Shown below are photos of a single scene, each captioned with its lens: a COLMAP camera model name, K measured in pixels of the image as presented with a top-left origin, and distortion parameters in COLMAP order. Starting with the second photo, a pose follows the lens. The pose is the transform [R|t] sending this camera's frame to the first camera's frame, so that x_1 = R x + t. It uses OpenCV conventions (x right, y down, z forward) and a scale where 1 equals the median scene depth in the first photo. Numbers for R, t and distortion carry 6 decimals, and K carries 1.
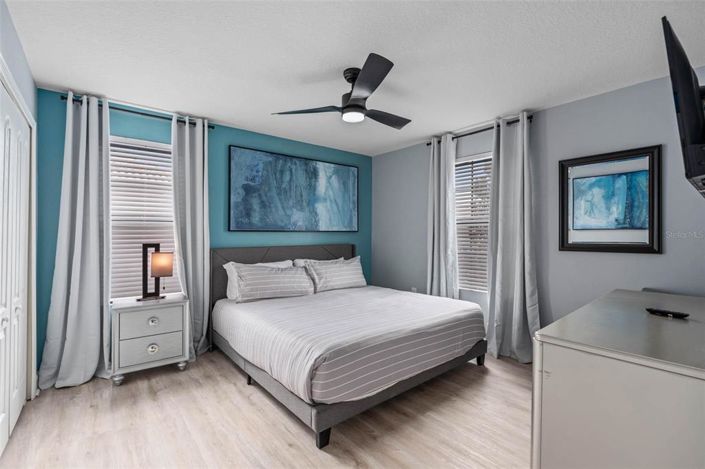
lens RADIAL K [[328.5, 0, 352.5], [0, 328.5, 234.5], [0, 0, 1]] dist [-0.002931, -0.000141]
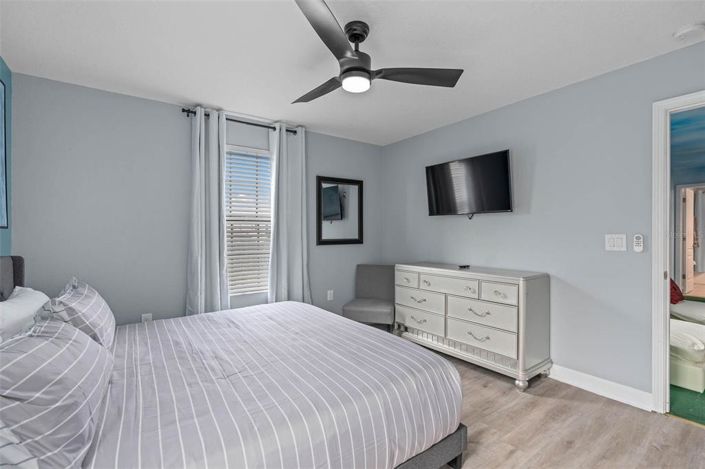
lens RADIAL K [[328.5, 0, 352.5], [0, 328.5, 234.5], [0, 0, 1]] dist [-0.002931, -0.000141]
pose [[0.053768, -0.004974, 0.998541, -0.603936], [0.004362, 0.999979, 0.004746, 0.001033], [-0.998544, 0.004100, 0.053789, 0.732854]]
